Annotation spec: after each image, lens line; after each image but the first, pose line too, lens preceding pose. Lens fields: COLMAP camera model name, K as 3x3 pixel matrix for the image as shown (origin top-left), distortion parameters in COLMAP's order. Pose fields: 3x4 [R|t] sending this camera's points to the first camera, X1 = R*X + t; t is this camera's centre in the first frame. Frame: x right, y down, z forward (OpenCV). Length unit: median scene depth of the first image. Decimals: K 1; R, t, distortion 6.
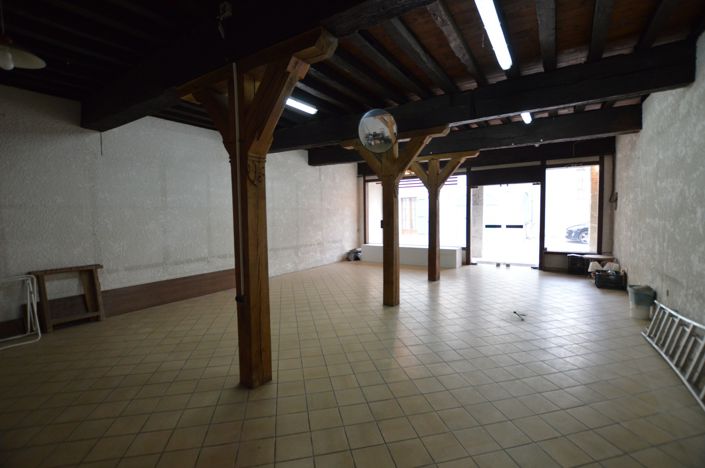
lens RADIAL K [[316.0, 0, 352.5], [0, 316.0, 234.0], [0, 0, 1]] dist [-0.031950, 0.000244]
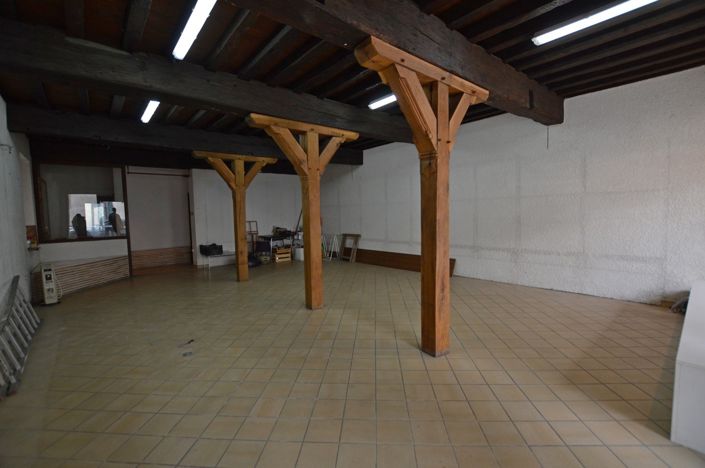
lens RADIAL K [[316.0, 0, 352.5], [0, 316.0, 234.0], [0, 0, 1]] dist [-0.031950, 0.000244]
pose [[-0.289306, 0.089881, -0.953007, 0.776412], [-0.024357, 0.994568, 0.101195, -0.076782], [0.956927, 0.052489, -0.285546, 1.081881]]
